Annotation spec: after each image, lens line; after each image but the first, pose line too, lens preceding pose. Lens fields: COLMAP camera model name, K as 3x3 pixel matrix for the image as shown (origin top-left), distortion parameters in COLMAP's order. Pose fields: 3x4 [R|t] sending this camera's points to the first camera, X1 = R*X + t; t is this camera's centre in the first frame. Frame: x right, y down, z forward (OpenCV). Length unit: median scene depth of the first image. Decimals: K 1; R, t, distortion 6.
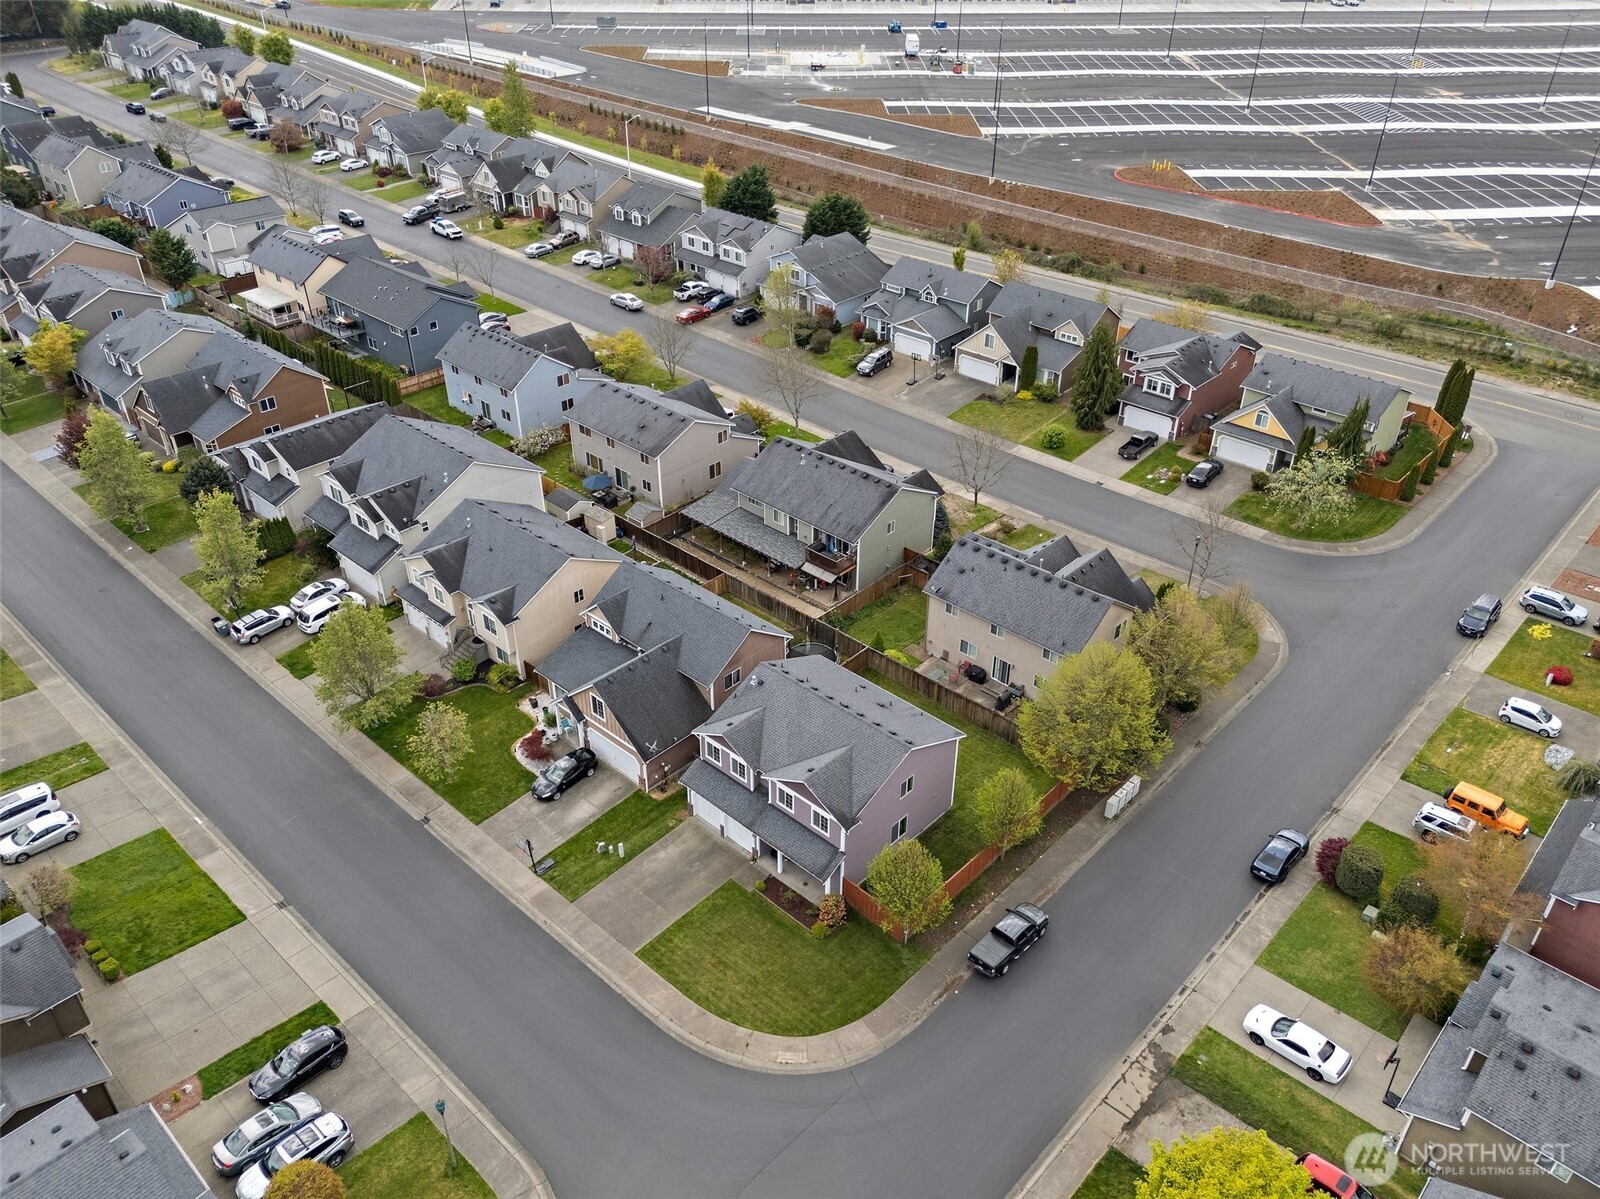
lens RADIAL K [[1164.4, 0, 793.9], [0, 1164.4, 598.3], [0, 0, 1]] dist [0.060883, -0.053081]
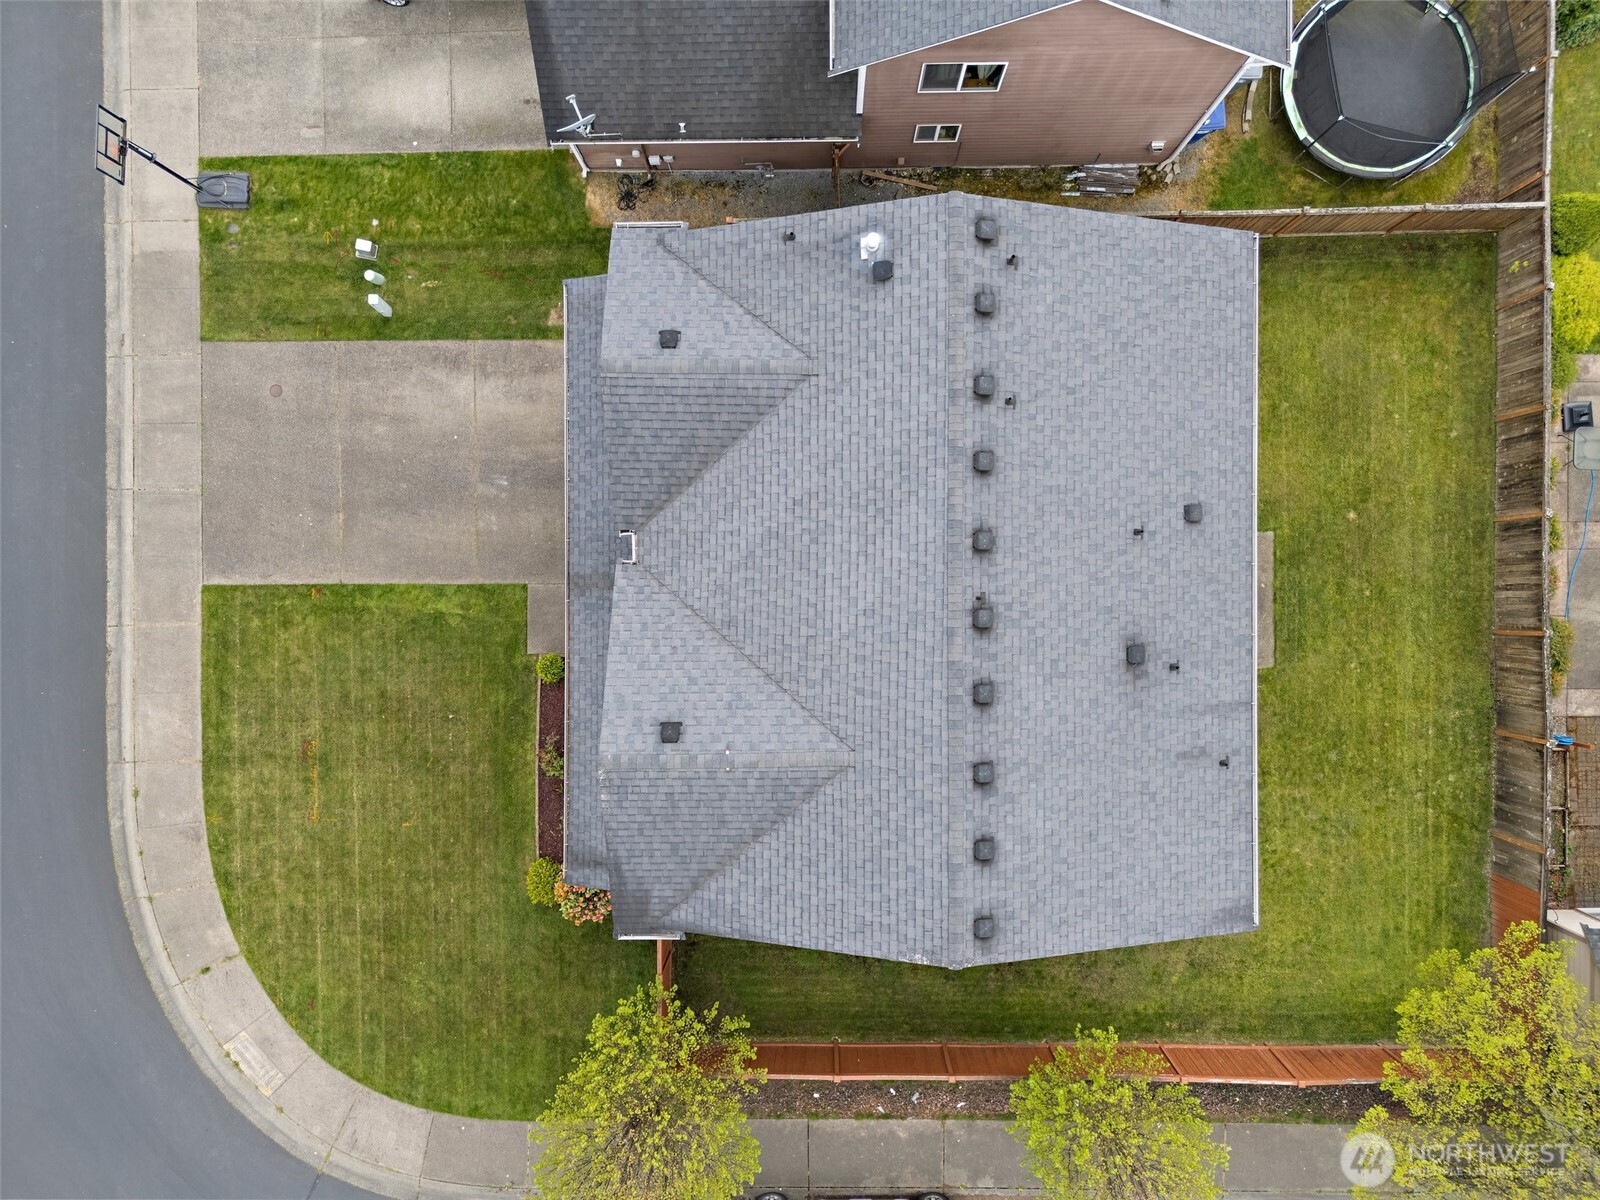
lens RADIAL K [[1164.4, 0, 793.9], [0, 1164.4, 598.8], [0, 0, 1]] dist [0.060883, -0.053081]
pose [[0.687433, 0.726124, -0.013421, 0.016469], [-0.381040, 0.376345, 0.844496, -0.129062], [0.618259, -0.575421, 0.535394, 0.946408]]
